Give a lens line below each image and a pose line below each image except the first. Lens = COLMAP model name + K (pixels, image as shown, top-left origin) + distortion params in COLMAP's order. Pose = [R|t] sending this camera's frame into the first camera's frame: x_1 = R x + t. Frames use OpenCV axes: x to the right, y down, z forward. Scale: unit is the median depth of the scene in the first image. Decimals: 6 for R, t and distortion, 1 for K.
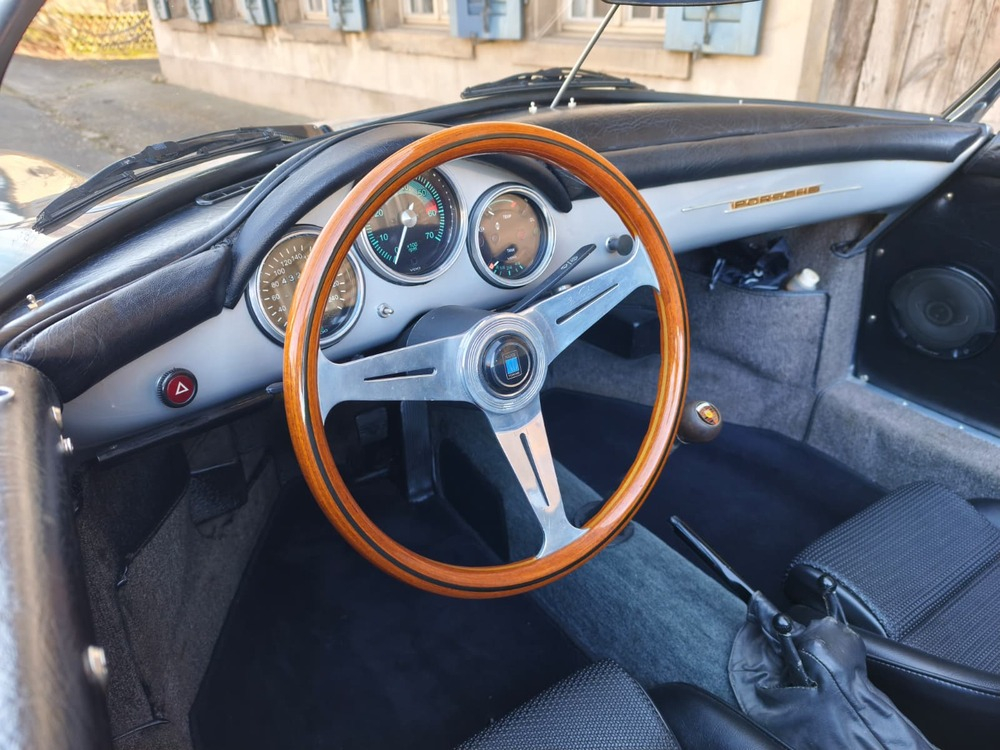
lens RADIAL K [[685.0, 0, 499.1], [0, 685.0, 369.2], [0, 0, 1]] dist [0.000103, -0.022777]
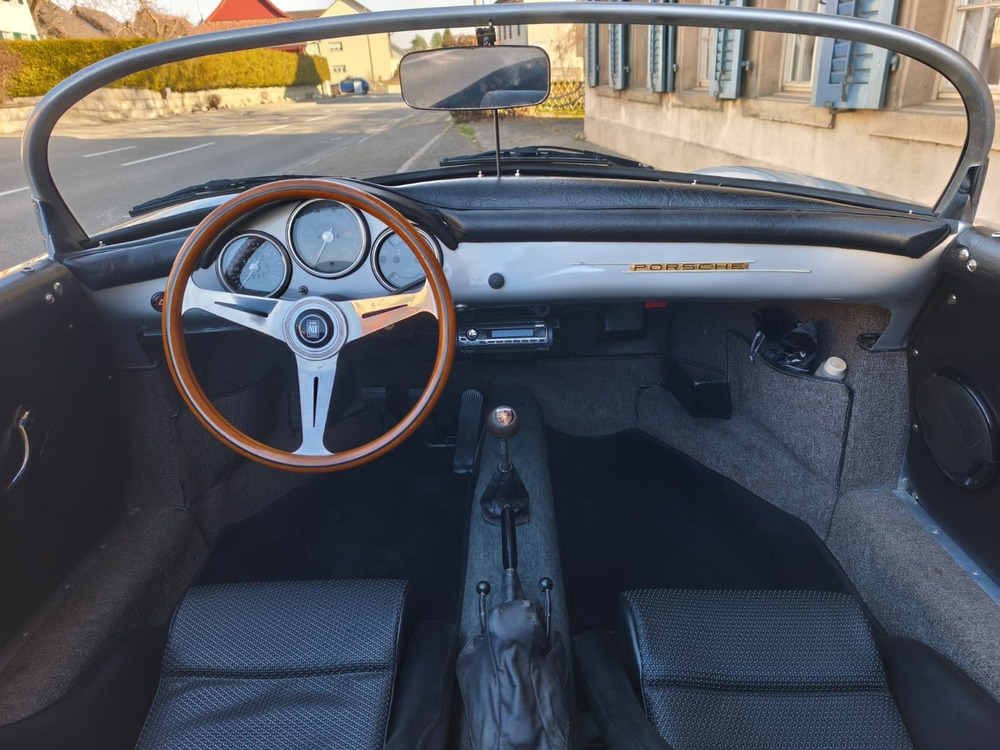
lens RADIAL K [[680.1, 0, 492.7], [0, 680.1, 377.0], [0, 0, 1]] dist [0.004663, -0.005728]
pose [[0.828083, 0.211524, -0.519168, 0.112629], [-0.245117, 0.969485, 0.004029, -0.001003], [0.504178, 0.123921, 0.854662, -0.011219]]
